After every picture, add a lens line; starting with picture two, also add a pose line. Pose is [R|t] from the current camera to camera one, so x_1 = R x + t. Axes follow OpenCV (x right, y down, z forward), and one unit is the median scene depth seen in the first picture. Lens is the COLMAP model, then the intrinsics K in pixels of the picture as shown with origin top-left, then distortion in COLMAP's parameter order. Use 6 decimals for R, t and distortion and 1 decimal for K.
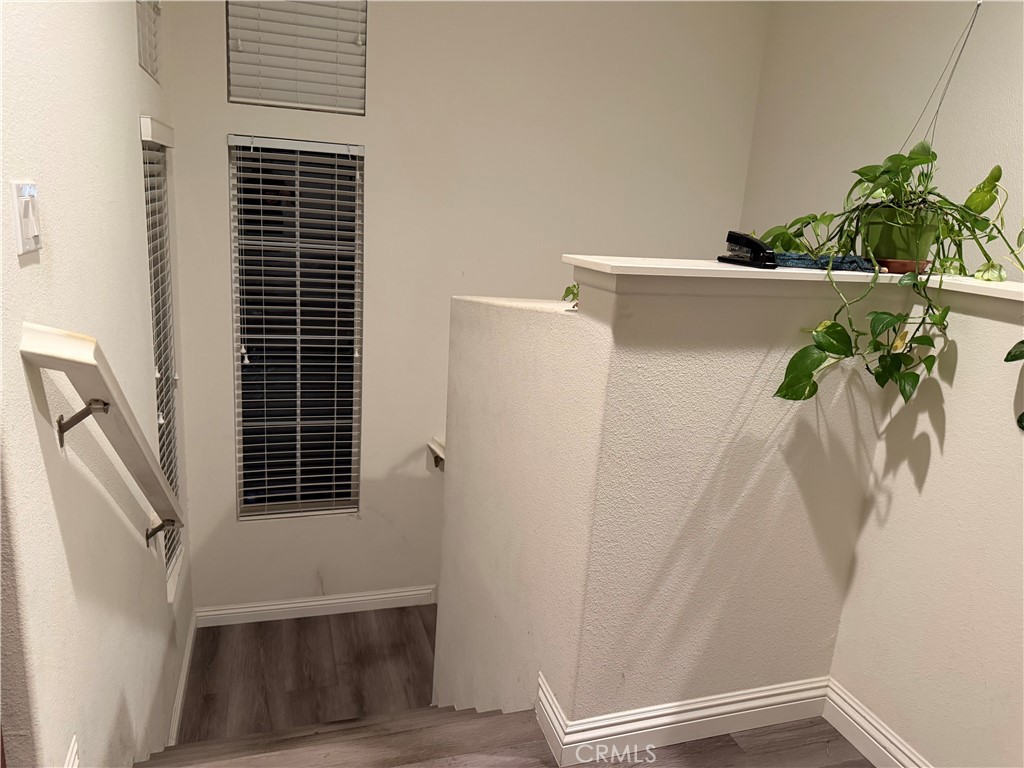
lens RADIAL K [[729.7, 0, 511.9], [0, 729.7, 381.4], [0, 0, 1]] dist [0.040012, -0.027549]
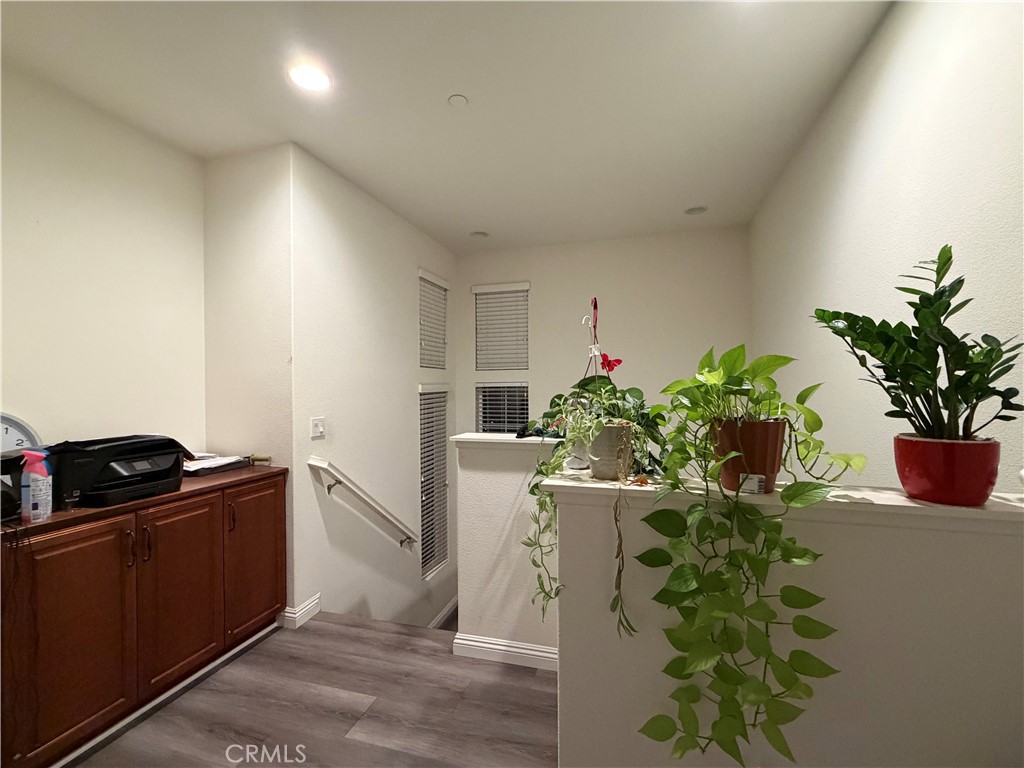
lens RADIAL K [[444.4, 0, 512.4], [0, 444.4, 385.8], [0, 0, 1]] dist [-0.002666, 0.000823]
pose [[0.821821, -0.078202, -0.564354, 1.311149], [-0.069991, 0.969176, -0.236220, 0.032091], [0.565431, 0.233630, 0.791015, -0.234058]]
